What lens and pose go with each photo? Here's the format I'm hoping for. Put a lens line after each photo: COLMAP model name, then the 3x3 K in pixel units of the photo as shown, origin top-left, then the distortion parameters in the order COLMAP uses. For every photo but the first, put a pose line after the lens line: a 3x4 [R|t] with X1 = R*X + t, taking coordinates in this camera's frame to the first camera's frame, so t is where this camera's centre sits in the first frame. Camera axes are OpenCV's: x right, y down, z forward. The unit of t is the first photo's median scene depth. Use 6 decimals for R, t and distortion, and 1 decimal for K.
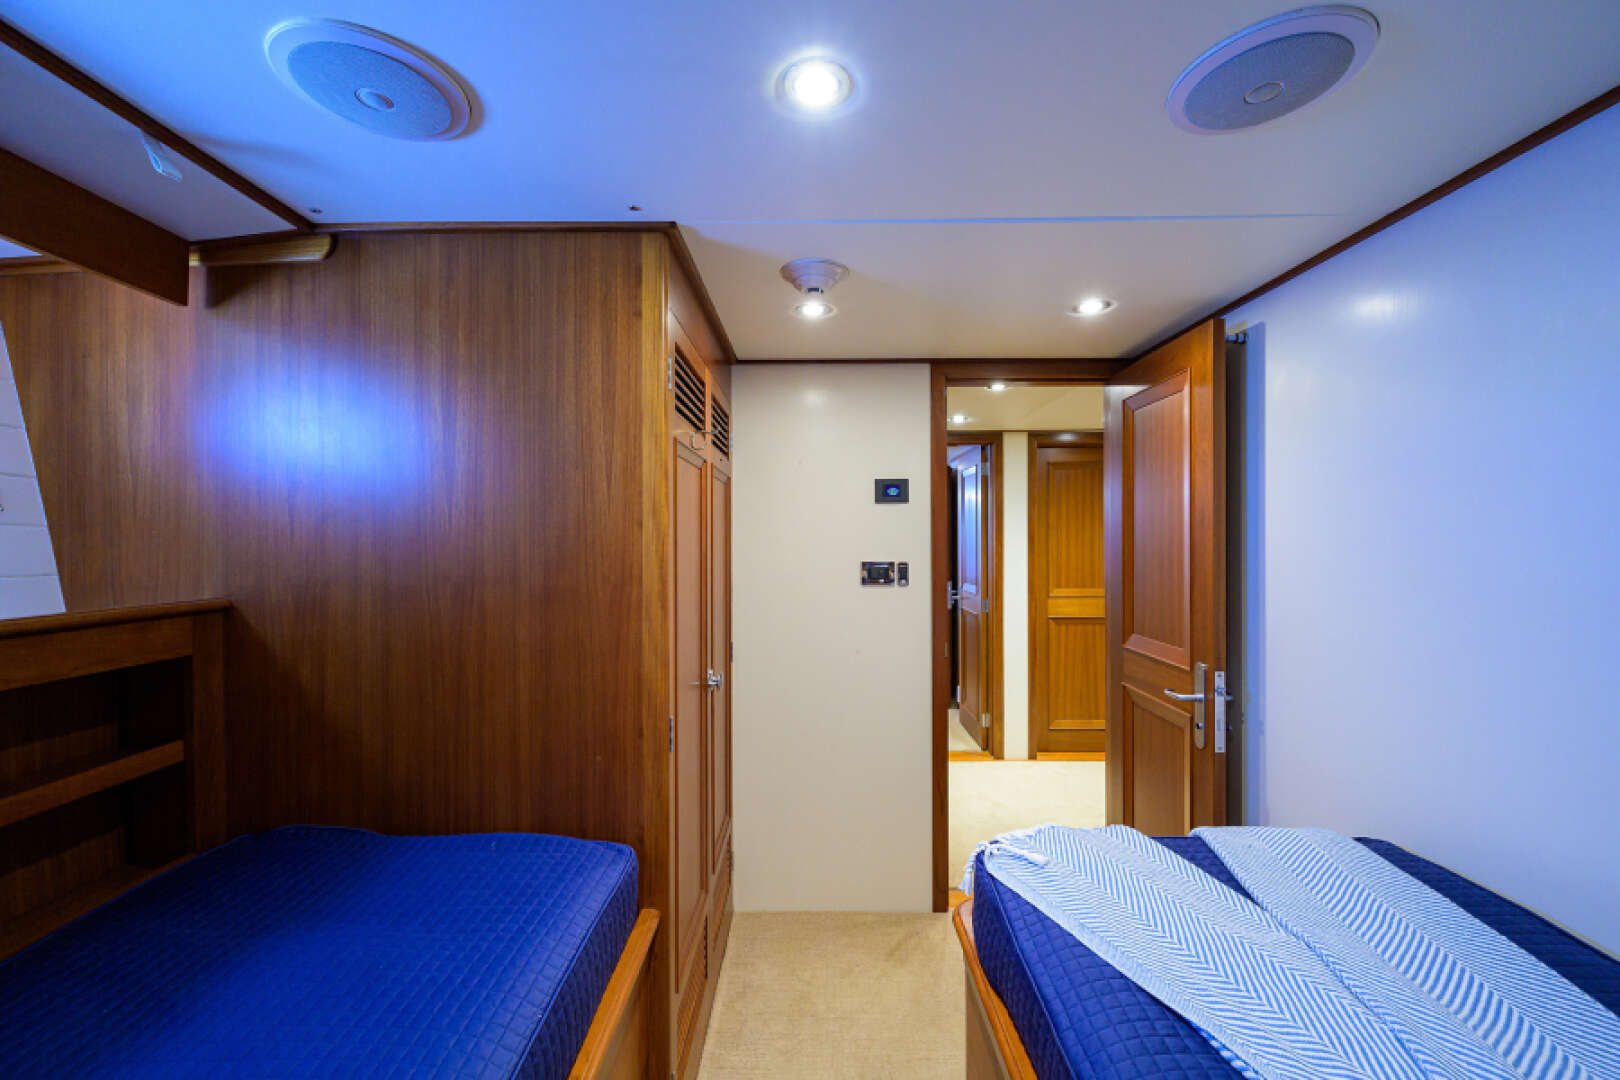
lens RADIAL K [[637.5, 0, 812.1], [0, 637.5, 542.1], [0, 0, 1]] dist [0.000328, 0.000150]
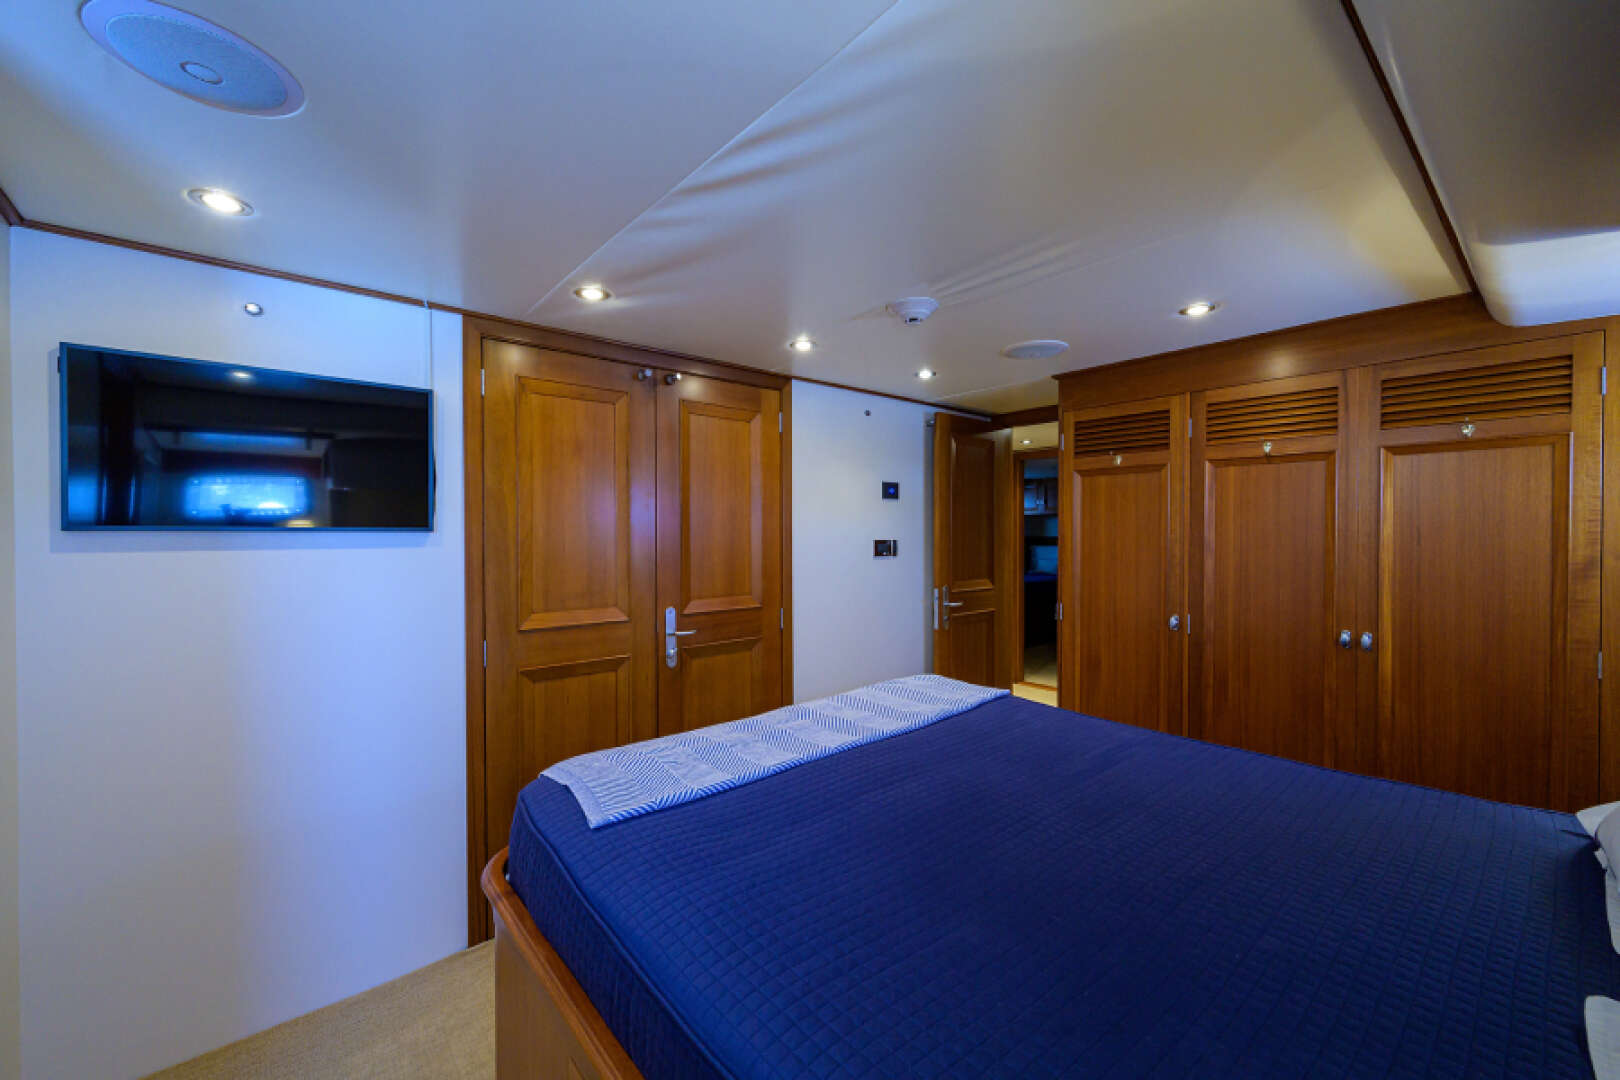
lens RADIAL K [[637.5, 0, 810.7], [0, 637.5, 534.2], [0, 0, 1]] dist [0.000328, 0.000150]
pose [[0.763746, -0.006259, 0.645487, -0.940576], [0.007239, 0.999973, 0.001131, 0.015463], [-0.645477, 0.003809, 0.763770, 0.013364]]
